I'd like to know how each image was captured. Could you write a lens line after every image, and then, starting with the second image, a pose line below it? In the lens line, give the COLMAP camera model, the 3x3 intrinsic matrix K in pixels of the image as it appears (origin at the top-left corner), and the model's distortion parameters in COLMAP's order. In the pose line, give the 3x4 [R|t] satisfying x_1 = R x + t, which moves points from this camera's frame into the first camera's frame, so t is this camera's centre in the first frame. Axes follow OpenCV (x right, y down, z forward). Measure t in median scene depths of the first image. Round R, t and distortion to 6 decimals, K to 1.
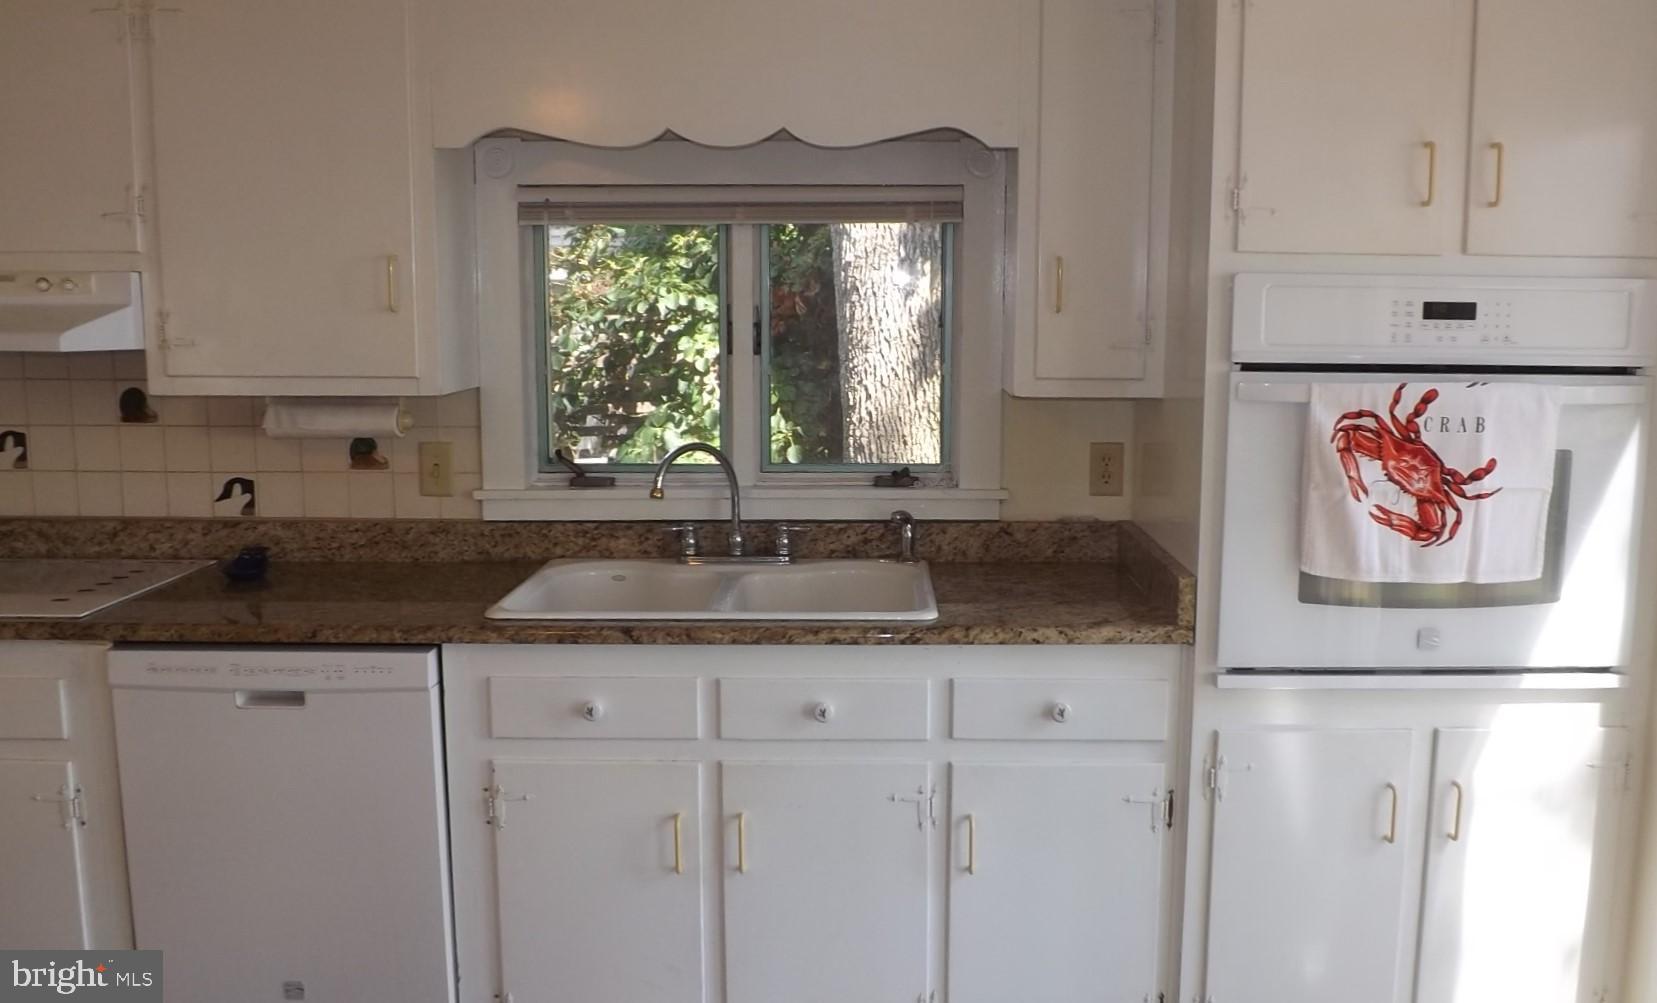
lens RADIAL K [[1403.7, 0, 907.9], [0, 1403.7, 479.1], [0, 0, 1]] dist [-0.059159, -0.003807]
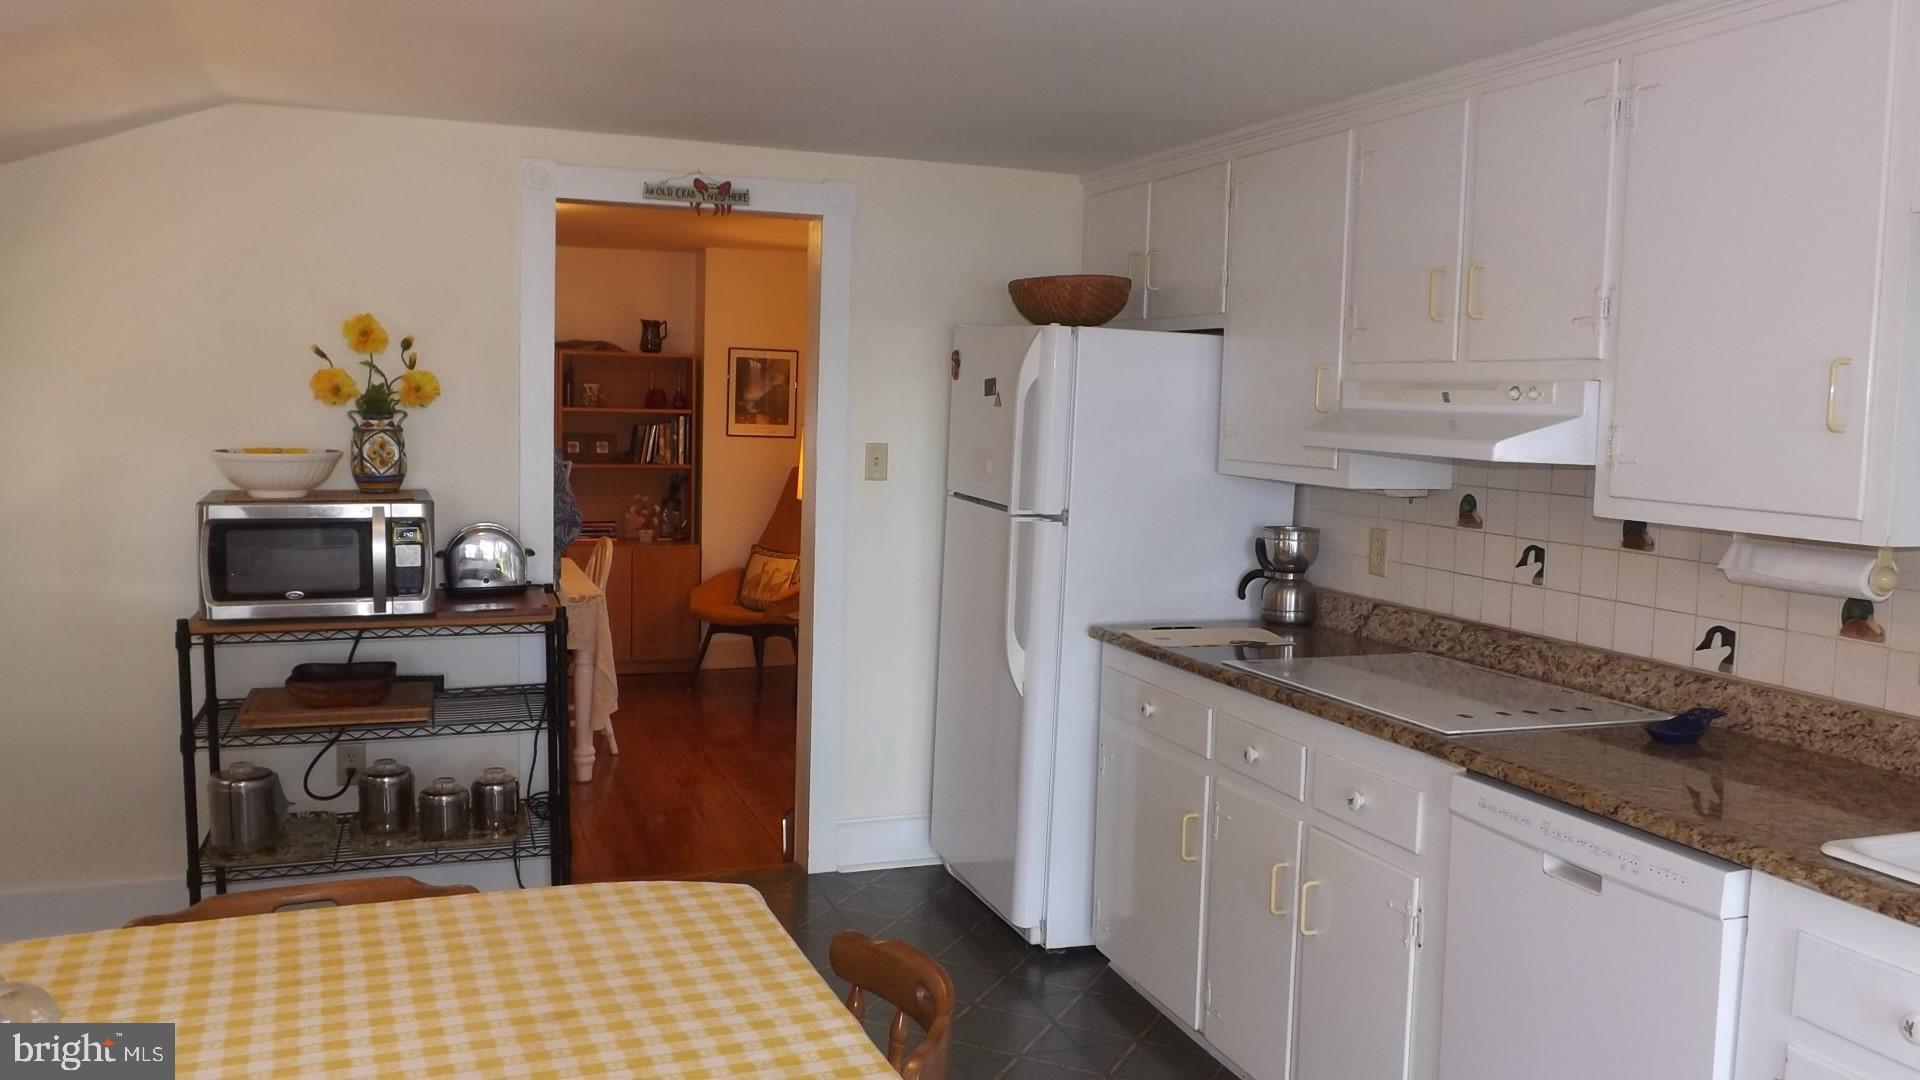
lens RADIAL K [[1534.6, 0, 986.4], [0, 1534.6, 524.0], [0, 0, 1]] dist [-0.014494, -0.001454]
pose [[0.343960, 0.075280, -0.935962, 0.232603], [-0.148025, 0.988665, 0.025120, -0.019870], [0.927243, 0.129905, 0.351204, 0.251398]]
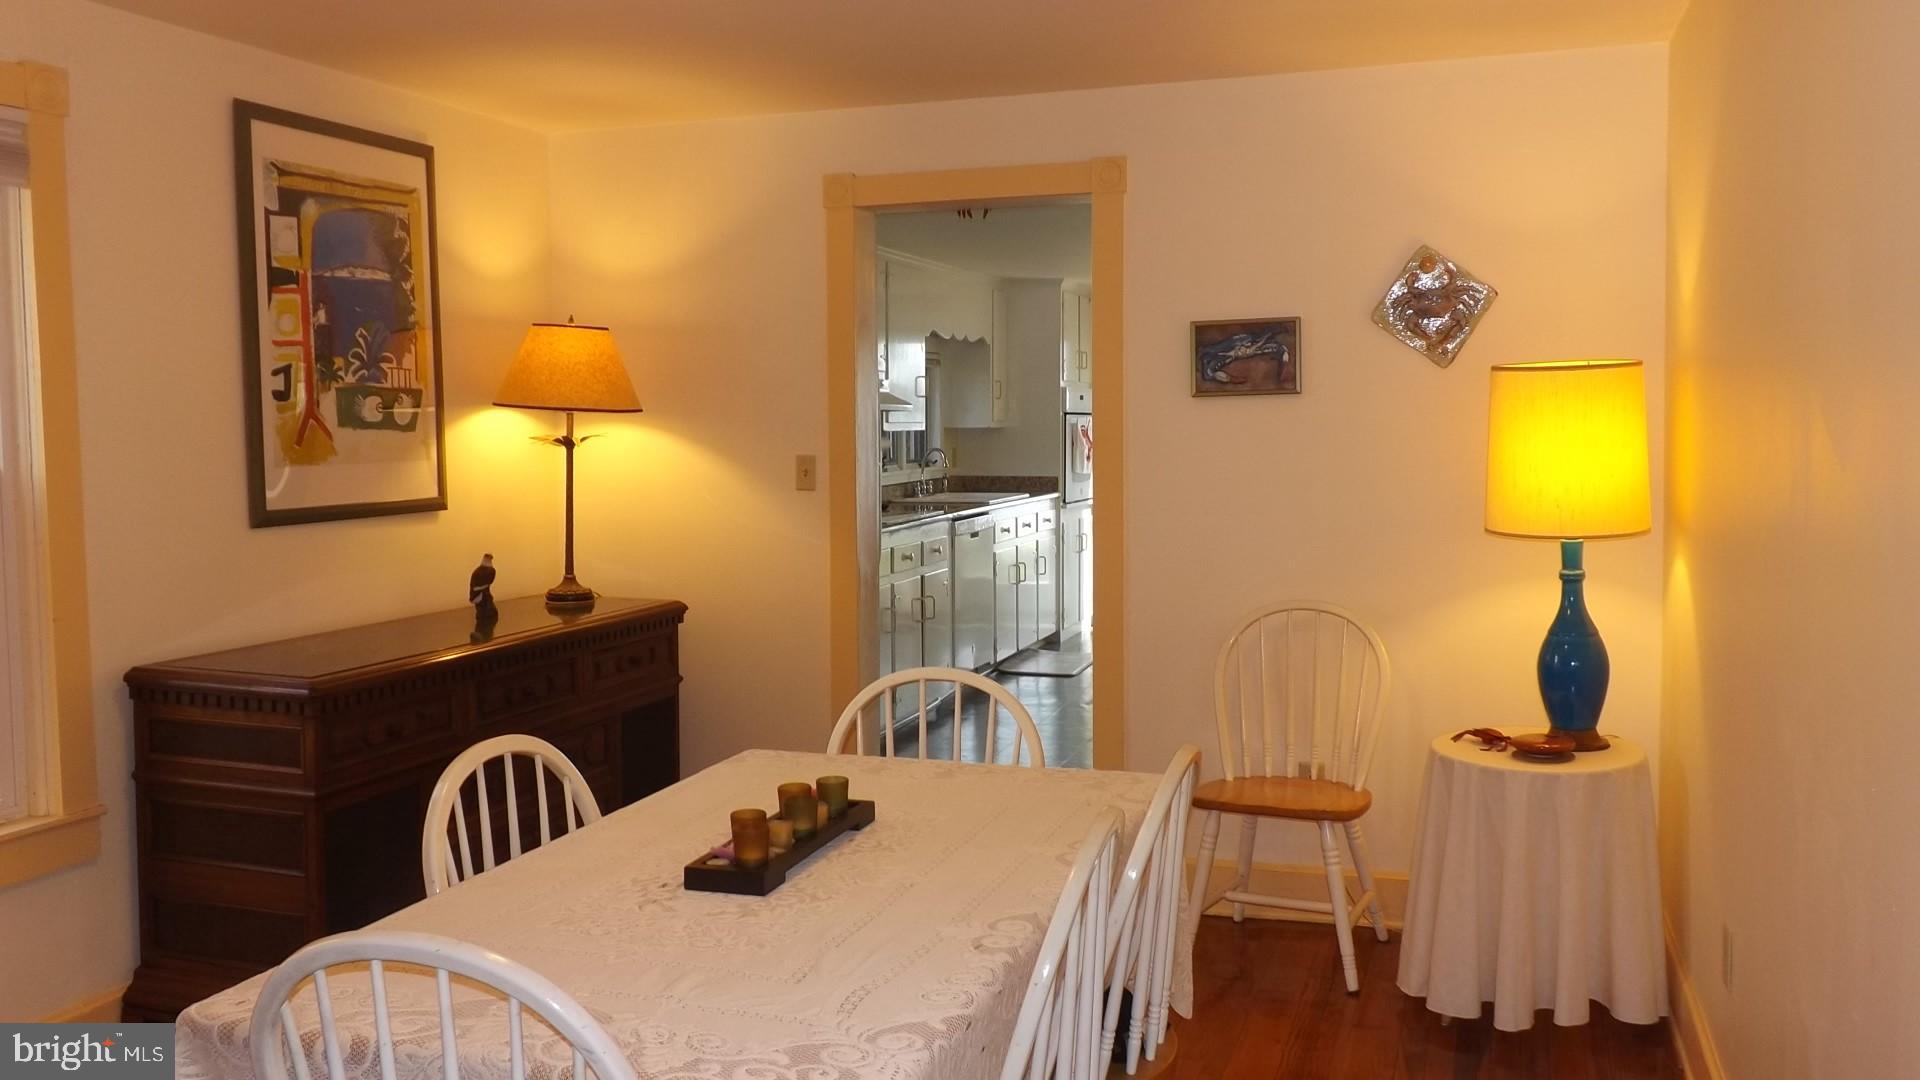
lens RADIAL K [[1534.5, 0, 977.7], [0, 1534.5, 528.4], [0, 0, 1]] dist [-0.013400, 0.002278]
pose [[0.334660, -0.077875, 0.939116, -2.729170], [0.134770, 0.990290, 0.034092, 0.033987], [-0.932652, 0.115156, 0.341906, -0.054249]]
